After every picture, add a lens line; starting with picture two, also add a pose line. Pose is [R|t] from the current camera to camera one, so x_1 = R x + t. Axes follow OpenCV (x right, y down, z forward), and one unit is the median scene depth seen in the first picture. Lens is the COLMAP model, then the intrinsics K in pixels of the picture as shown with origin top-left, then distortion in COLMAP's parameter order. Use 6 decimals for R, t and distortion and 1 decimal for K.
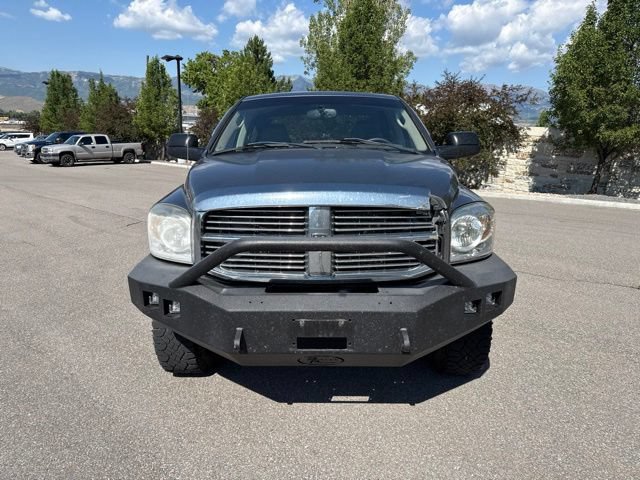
lens RADIAL K [[455.2, 0, 320.0], [0, 455.2, 240.0], [0, 0, 1]] dist [0.019264, -0.024937]
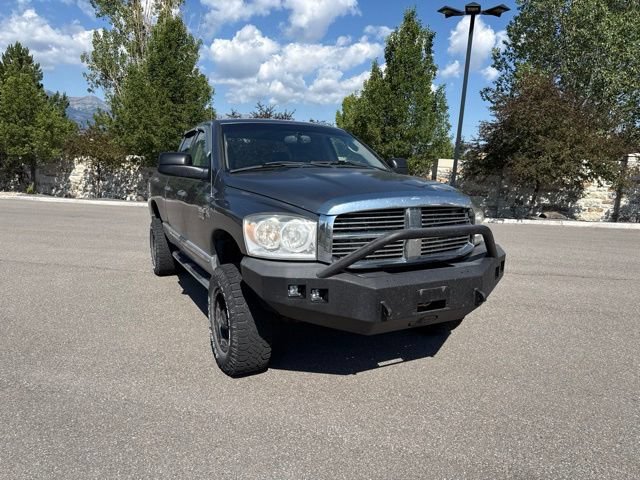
lens RADIAL K [[455.2, 0, 320.0], [0, 455.2, 240.0], [0, 0, 1]] dist [0.019264, -0.024937]
pose [[0.879159, -0.060799, 0.472634, -0.127035], [0.086511, 0.995710, -0.032834, 0.006122], [-0.468610, 0.069754, 0.880647, -0.009713]]
